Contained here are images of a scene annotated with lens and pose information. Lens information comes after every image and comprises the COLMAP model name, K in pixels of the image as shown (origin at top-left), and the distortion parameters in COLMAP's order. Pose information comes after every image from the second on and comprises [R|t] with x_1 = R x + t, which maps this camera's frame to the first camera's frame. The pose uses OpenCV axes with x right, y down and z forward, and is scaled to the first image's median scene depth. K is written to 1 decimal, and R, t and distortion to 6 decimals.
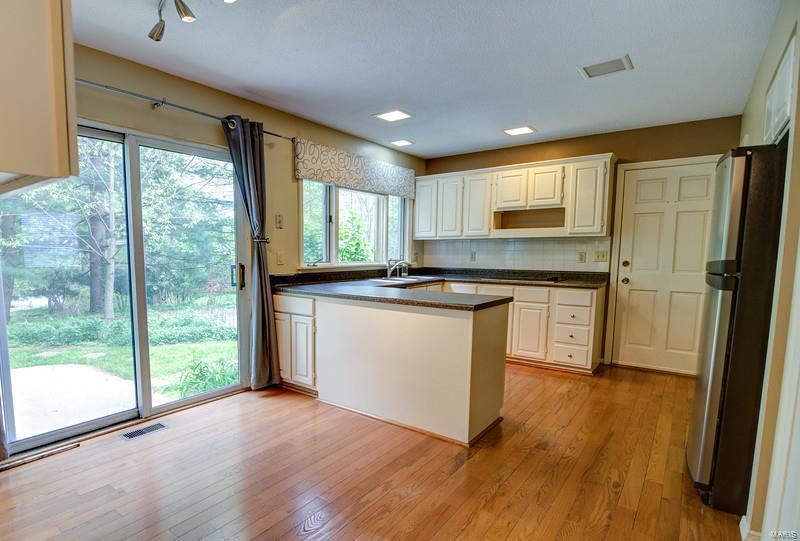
lens RADIAL K [[418.2, 0, 356.2], [0, 418.2, 295.6], [0, 0, 1]] dist [-0.002071, -0.006421]
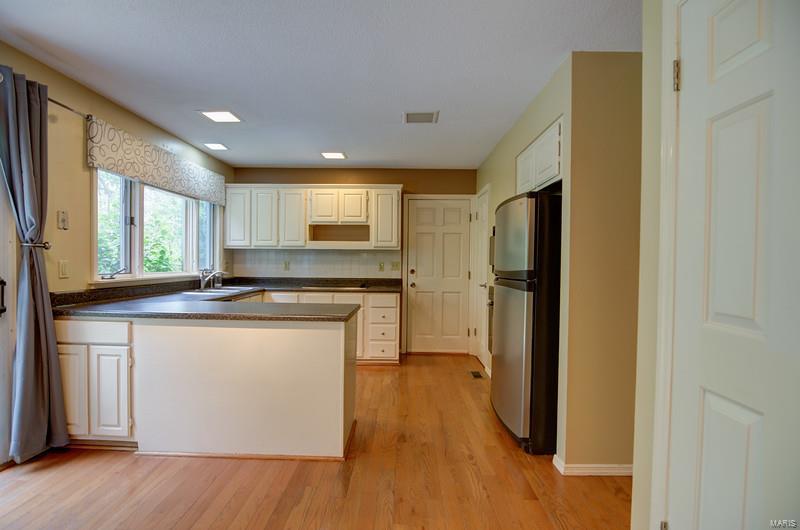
lens RADIAL K [[384.3, 0, 389.5], [0, 384.3, 269.1], [0, 0, 1]] dist [-0.006080, -0.009273]
pose [[0.798759, -0.006409, 0.601617, -0.122795], [0.055245, 0.996500, -0.062733, -0.015922], [-0.599110, 0.083345, 0.796317, 0.118340]]
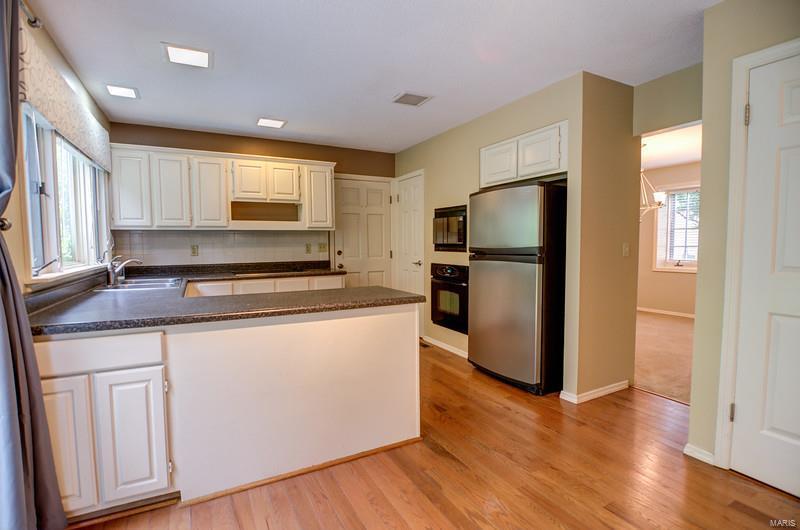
lens RADIAL K [[384.3, 0, 382.7], [0, 384.3, 267.1], [0, 0, 1]] dist [-0.006080, -0.009273]
pose [[0.410991, -0.063942, 0.909394, -0.376151], [0.106396, 0.994085, 0.021813, -0.048753], [-0.905410, 0.087791, 0.415363, 0.441091]]
